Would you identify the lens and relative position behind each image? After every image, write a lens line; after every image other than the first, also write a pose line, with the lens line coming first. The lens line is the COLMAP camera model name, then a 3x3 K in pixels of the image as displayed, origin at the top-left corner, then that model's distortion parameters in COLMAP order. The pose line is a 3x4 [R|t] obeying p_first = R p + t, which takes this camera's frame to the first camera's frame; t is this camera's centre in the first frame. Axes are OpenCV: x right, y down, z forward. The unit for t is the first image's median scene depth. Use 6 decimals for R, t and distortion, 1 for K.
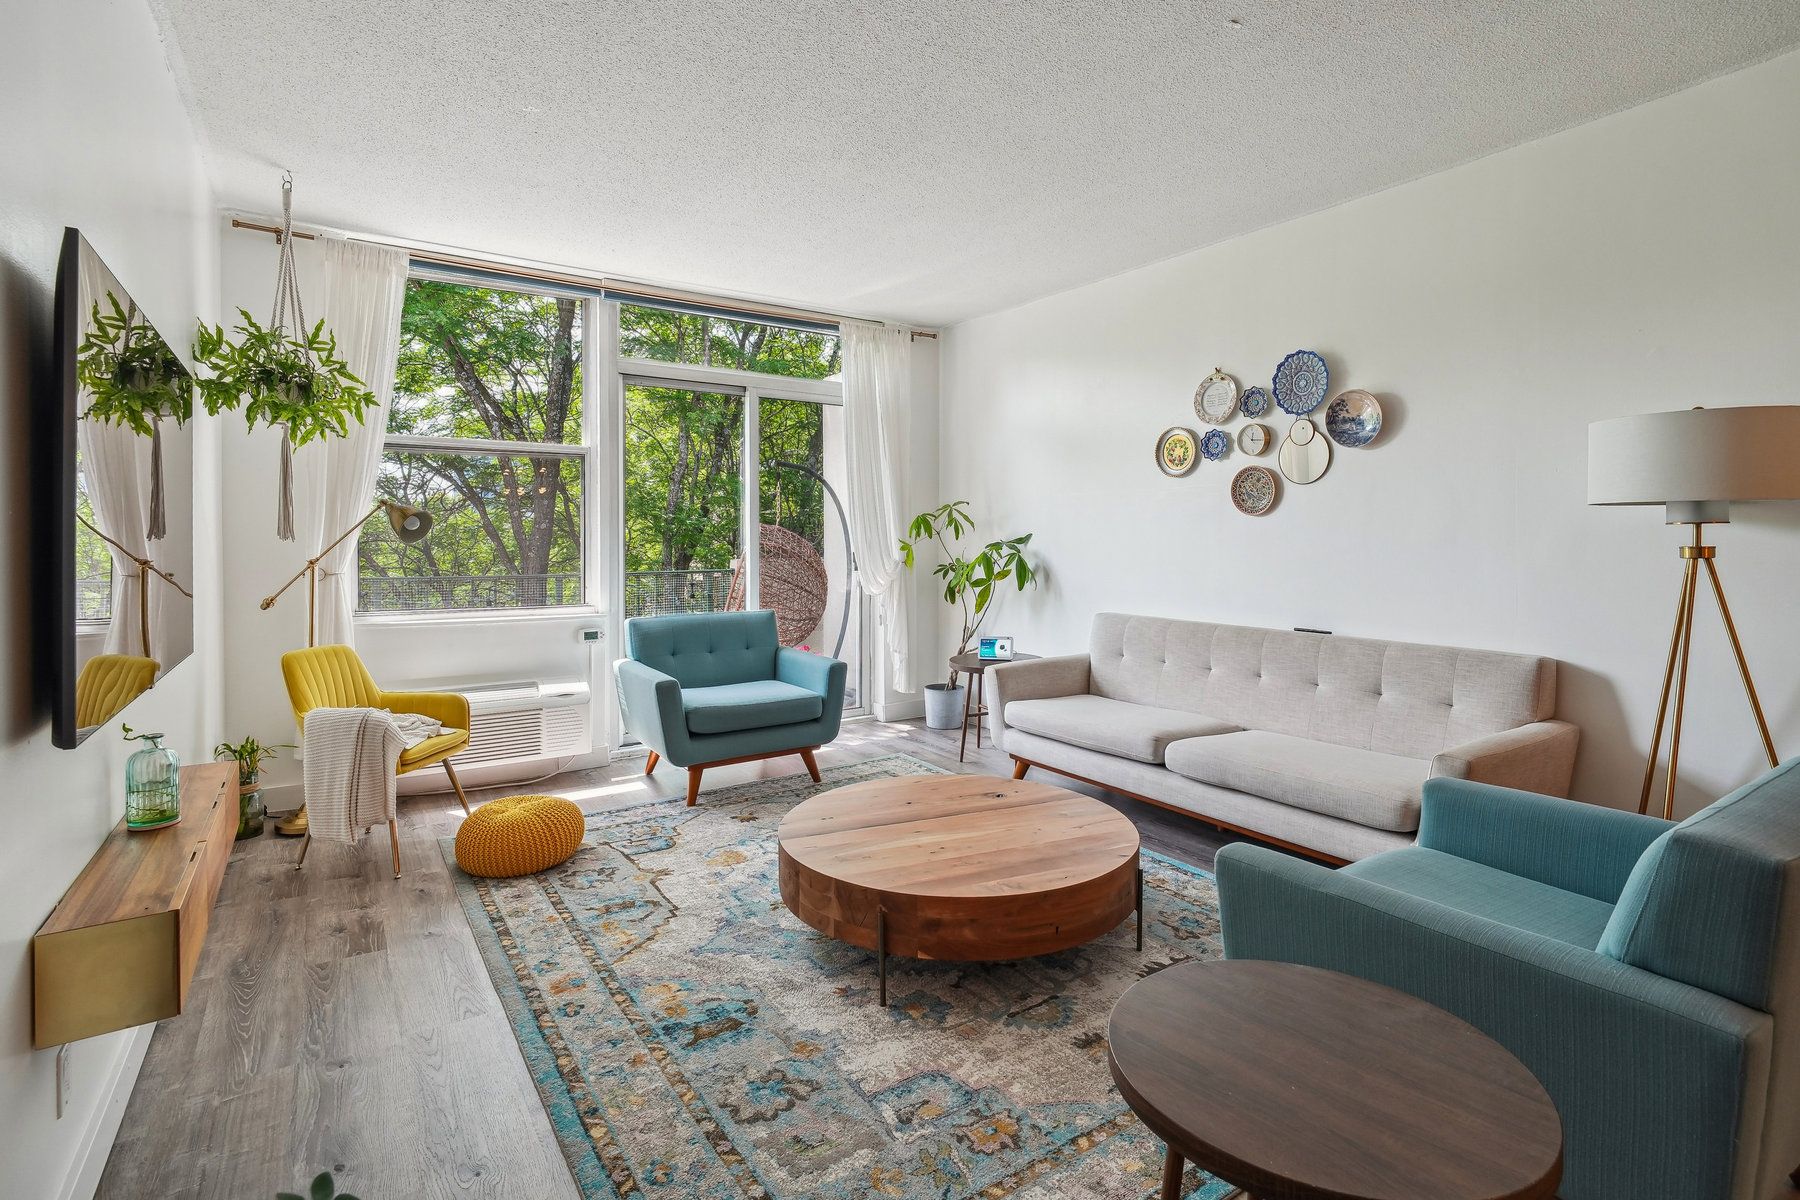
lens RADIAL K [[867.1, 0, 899.7], [0, 867.1, 542.5], [0, 0, 1]] dist [-0.010704, -0.001901]
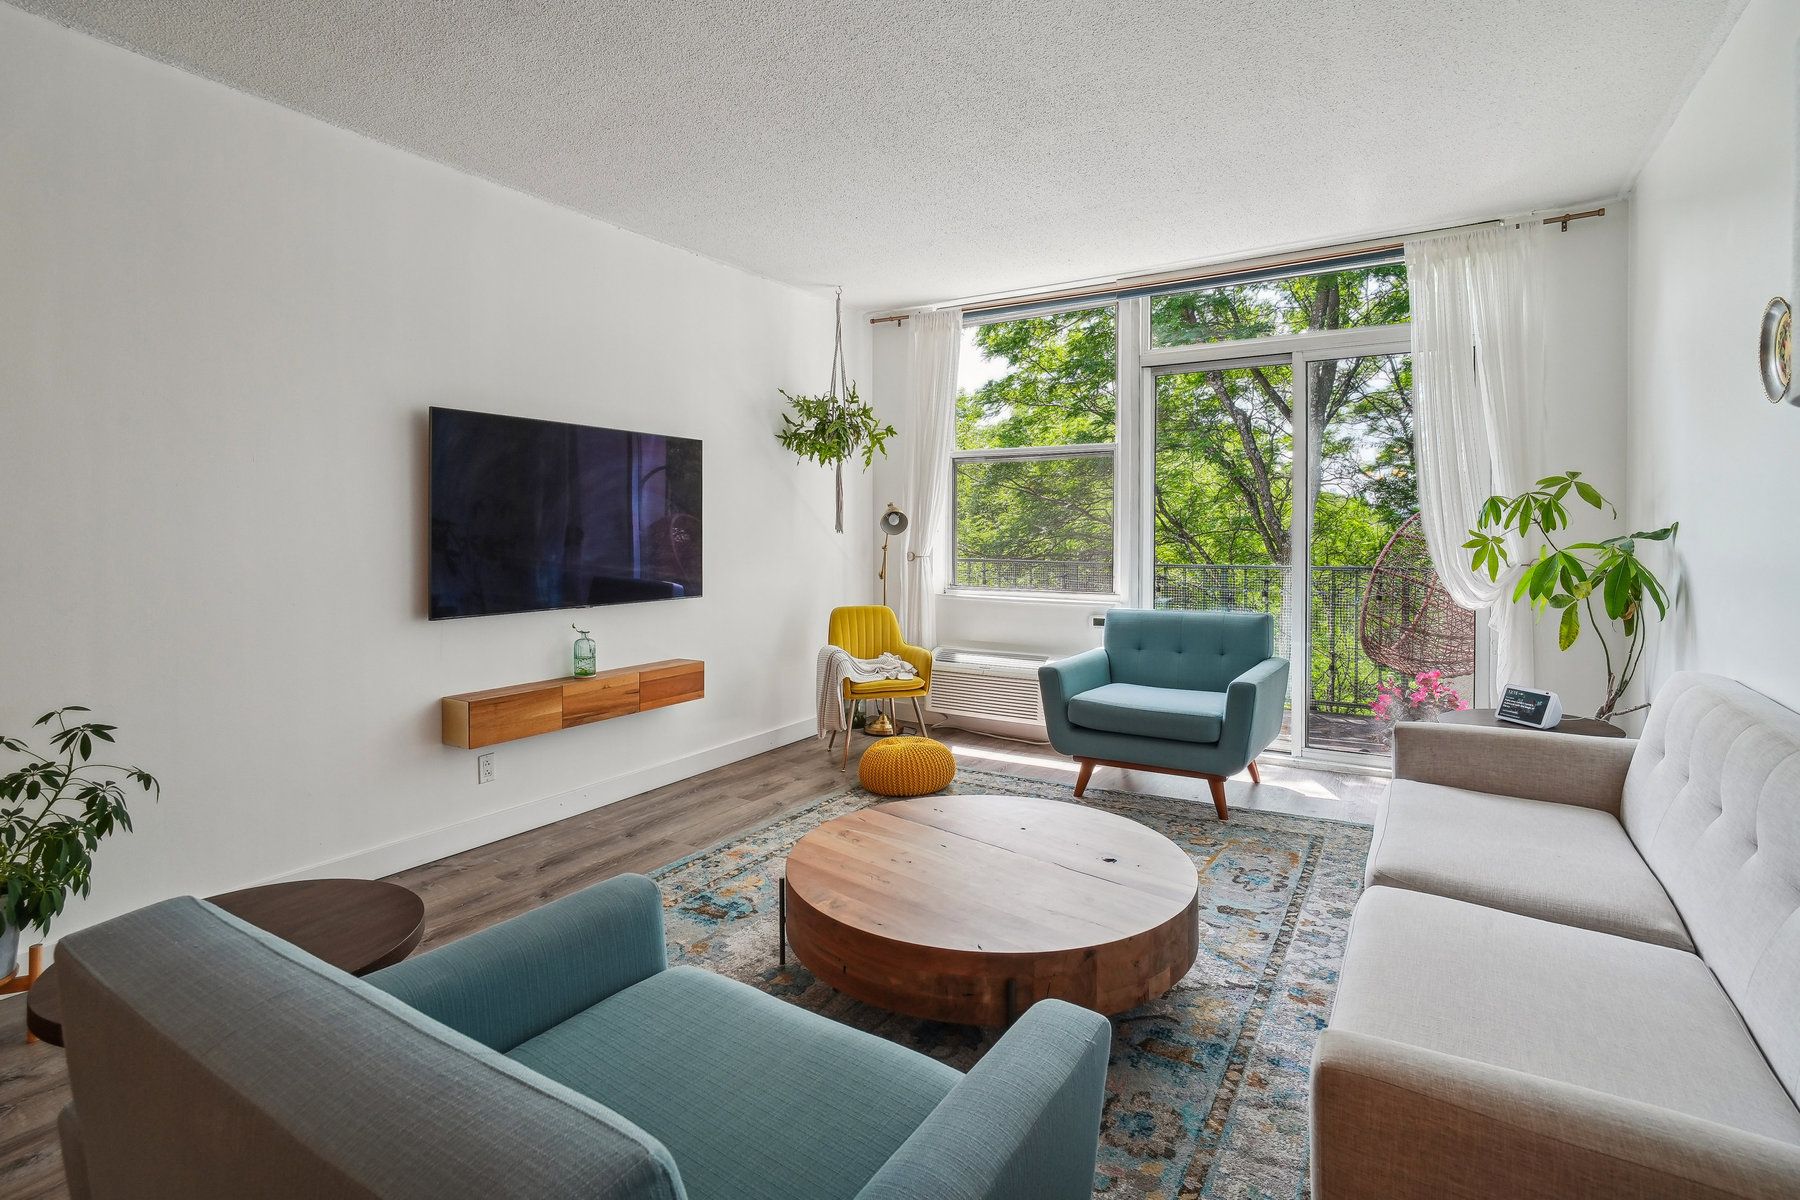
lens RADIAL K [[867.1, 0, 900.2], [0, 867.1, 538.1], [0, 0, 1]] dist [-0.010704, -0.001901]
pose [[0.411038, 0.006625, -0.911594, 0.627296], [-0.002010, 0.999978, 0.006361, -0.002797], [0.911616, -0.000782, 0.411042, 0.422057]]
